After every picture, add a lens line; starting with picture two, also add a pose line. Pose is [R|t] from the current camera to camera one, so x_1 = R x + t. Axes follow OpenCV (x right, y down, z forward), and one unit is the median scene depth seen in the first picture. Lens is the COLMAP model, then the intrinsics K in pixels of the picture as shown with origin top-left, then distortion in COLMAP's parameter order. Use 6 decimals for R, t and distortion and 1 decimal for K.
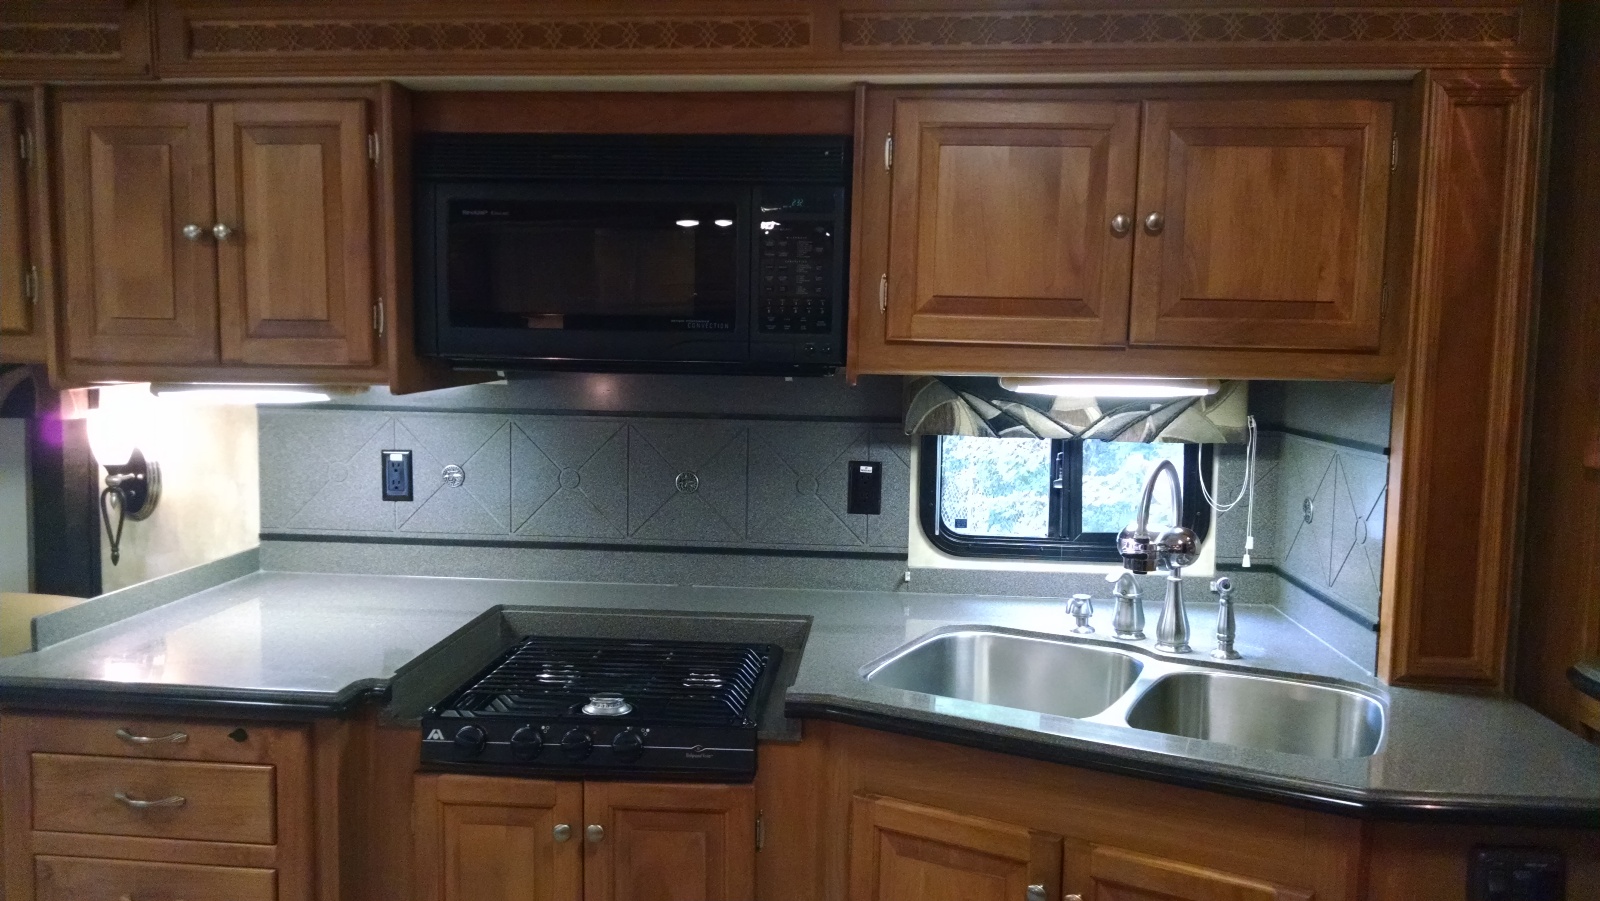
lens RADIAL K [[1206.0, 0, 790.6], [0, 1206.0, 456.2], [0, 0, 1]] dist [0.046870, -0.093316]
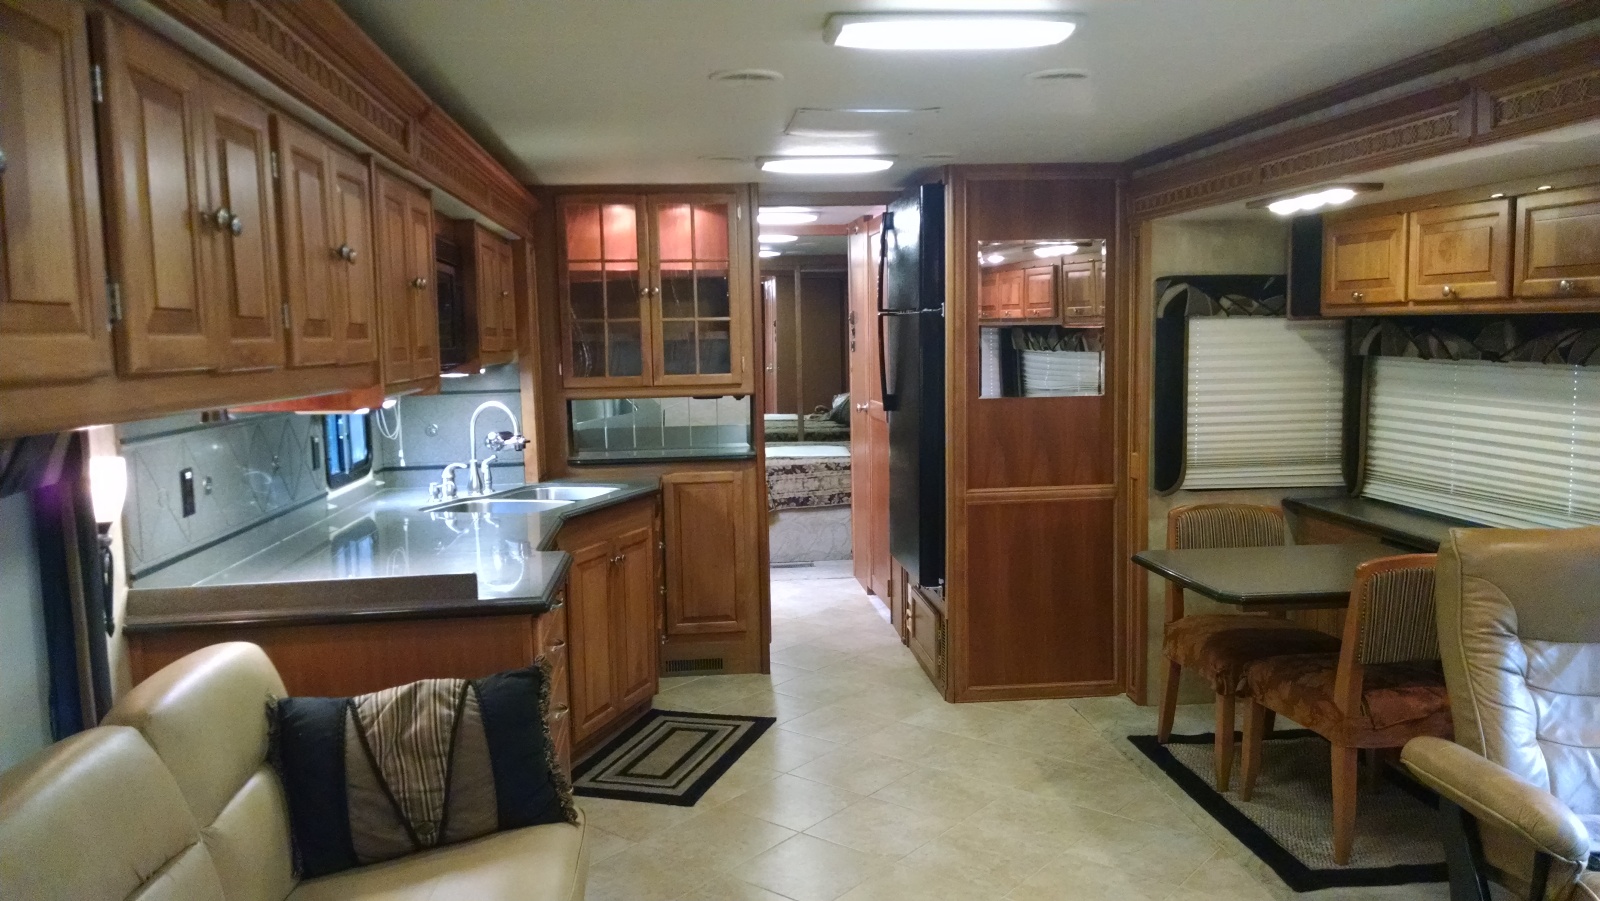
lens RADIAL K [[1206.0, 0, 795.2], [0, 1206.0, 451.9], [0, 0, 1]] dist [0.046870, -0.093316]
pose [[-0.177059, -0.105738, 0.978504, -1.770146], [0.118708, 0.984660, 0.127883, -0.112603], [-0.977015, 0.138799, -0.161790, 0.764394]]
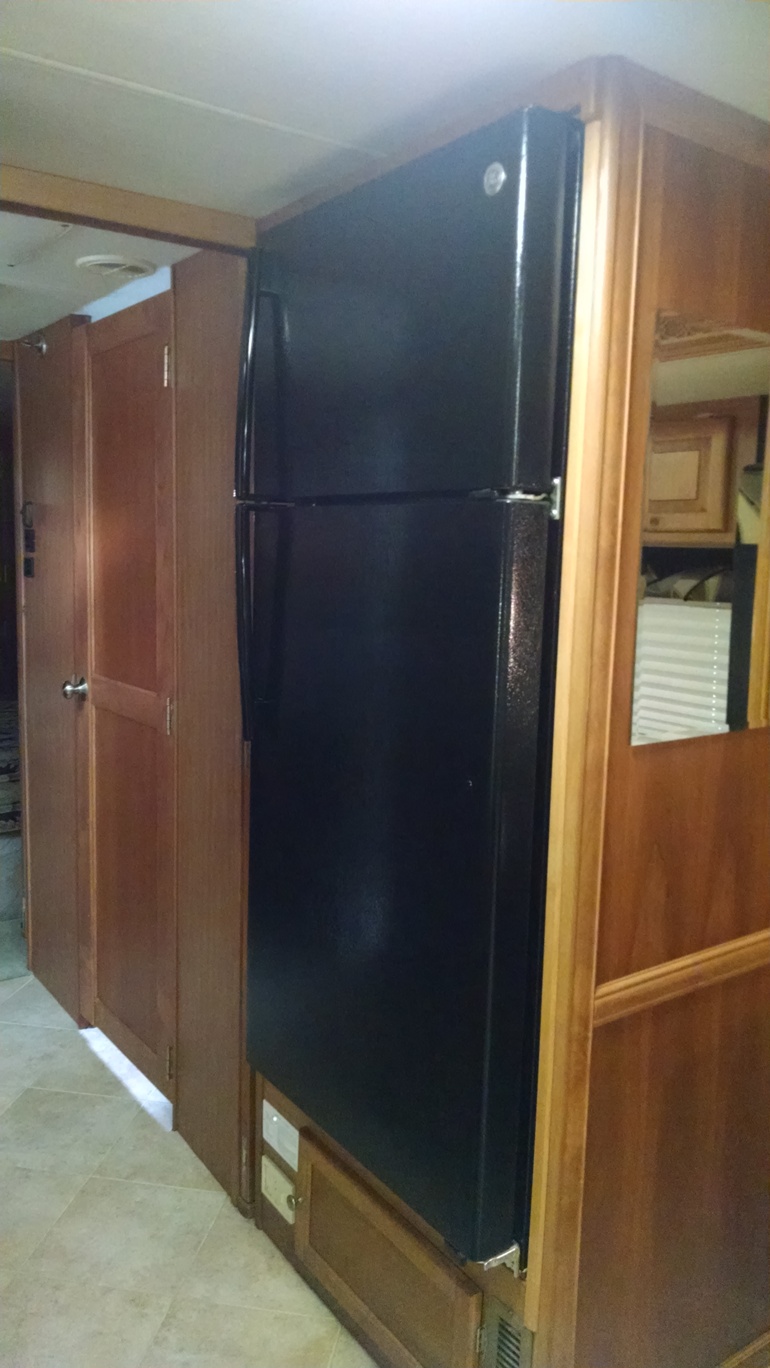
lens RADIAL K [[1031.2, 0, 383.8], [0, 1031.2, 680.3], [0, 0, 1]] dist [0.046870, -0.093316]
pose [[-0.640572, -0.123129, 0.757962, -0.161817], [0.049885, 0.978303, 0.201082, -0.080744], [-0.766276, 0.166618, -0.620532, 0.627309]]
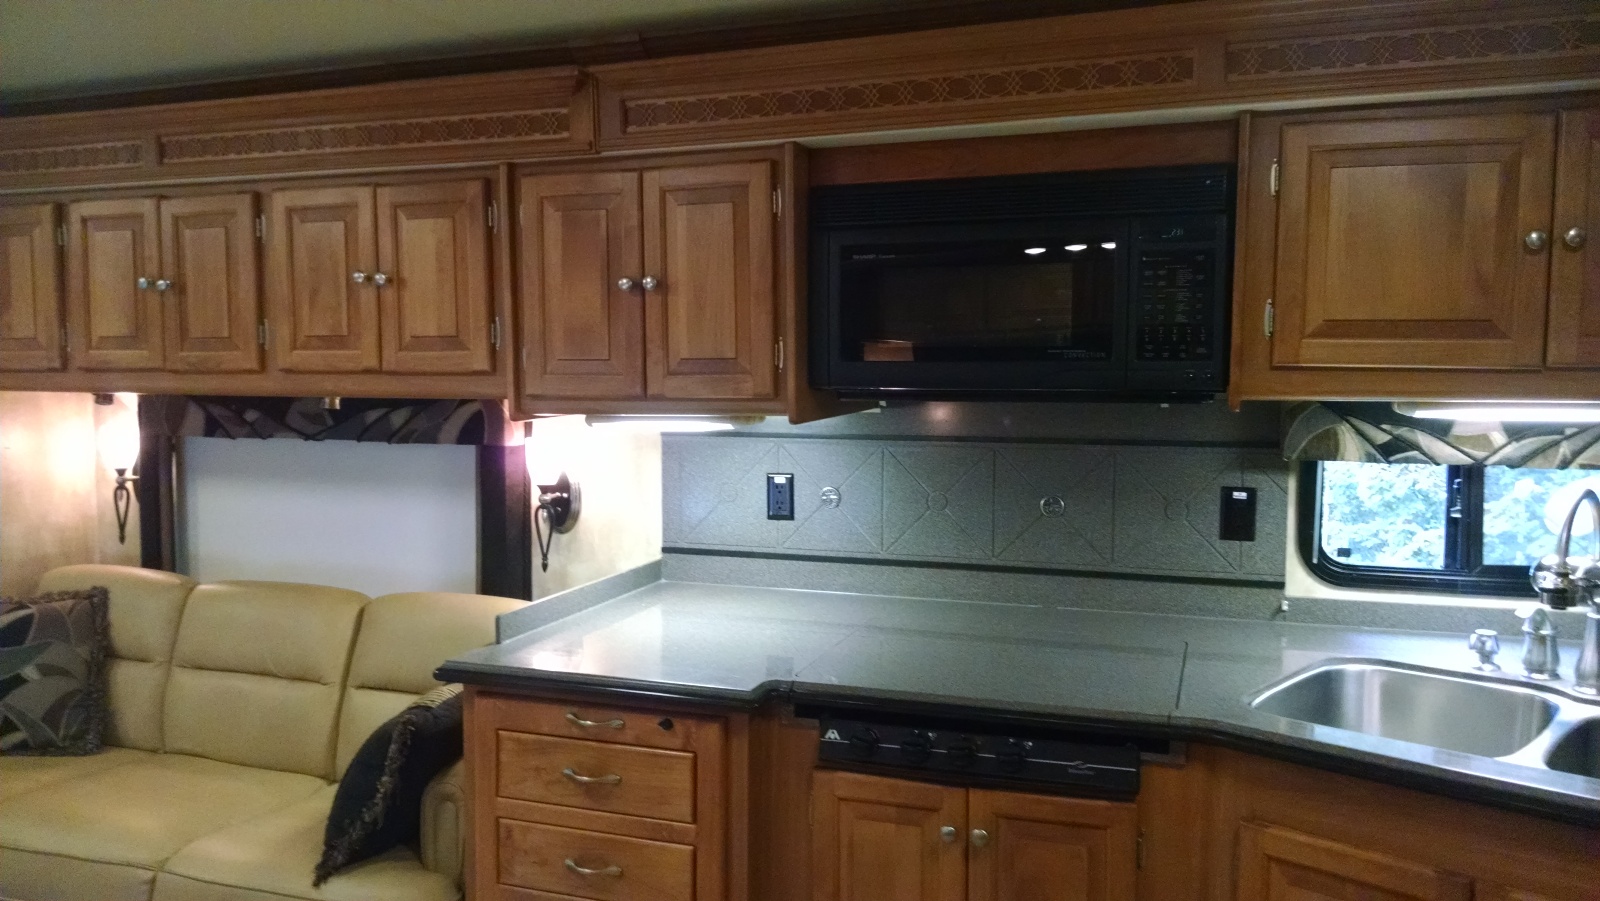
lens RADIAL K [[1206.0, 0, 790.0], [0, 1206.0, 460.3], [0, 0, 1]] dist [0.046870, -0.093316]
pose [[0.965588, 0.001580, -0.260073, -0.039920], [-0.005361, 0.999890, -0.013827, -0.002367], [0.260022, 0.014746, 0.965490, -0.059359]]
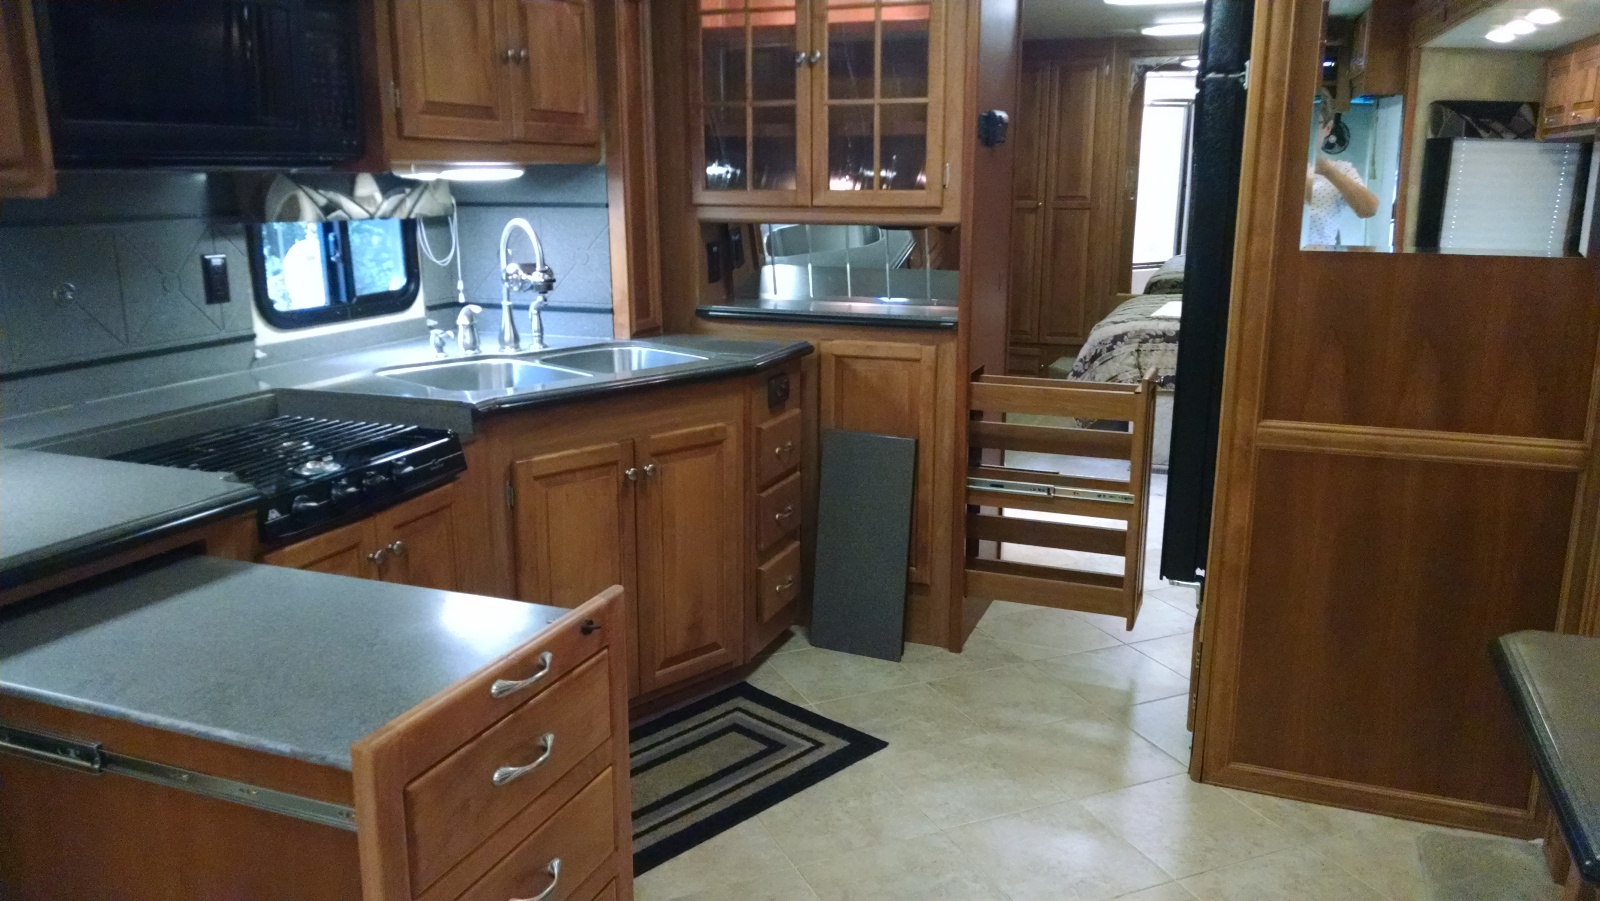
lens RADIAL K [[1206.0, 0, 791.7], [0, 1206.0, 449.5], [0, 0, 1]] dist [0.046870, -0.093316]
pose [[0.299044, -0.234026, 0.925097, -0.961274], [0.103116, 0.971708, 0.212485, -0.003711], [-0.948652, 0.031850, 0.314716, 0.197707]]
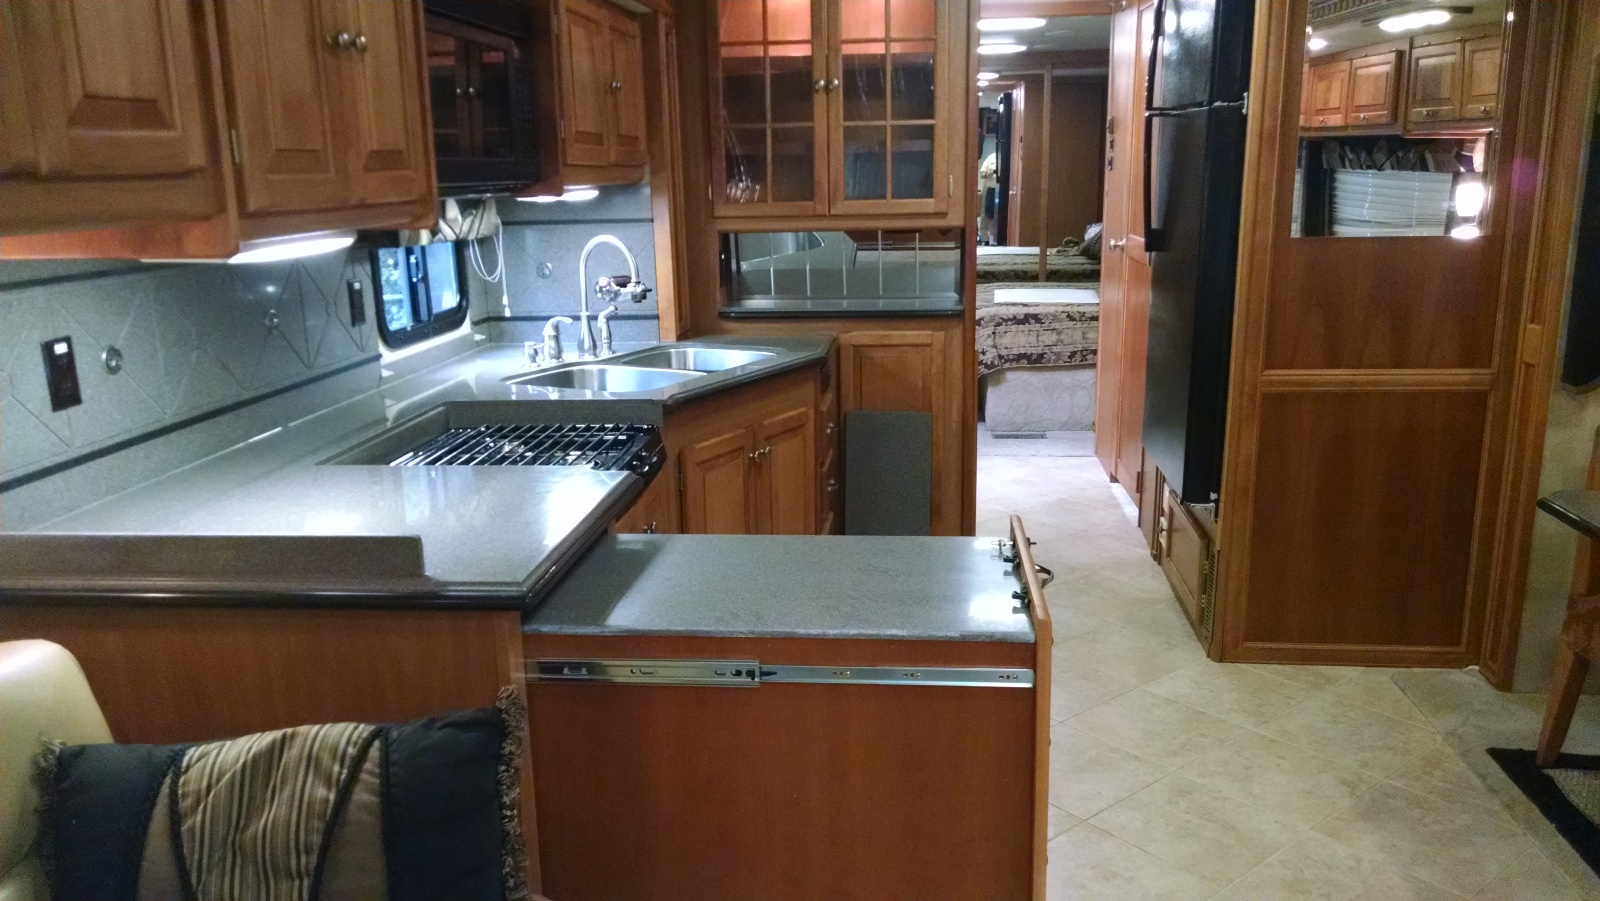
lens RADIAL K [[1206.0, 0, 792.5], [0, 1206.0, 454.9], [0, 0, 1]] dist [0.046870, -0.093316]
pose [[0.030111, -0.248685, 0.968116, -1.232896], [0.123522, 0.962057, 0.243287, -0.072302], [-0.991885, 0.112258, 0.059687, 0.628166]]
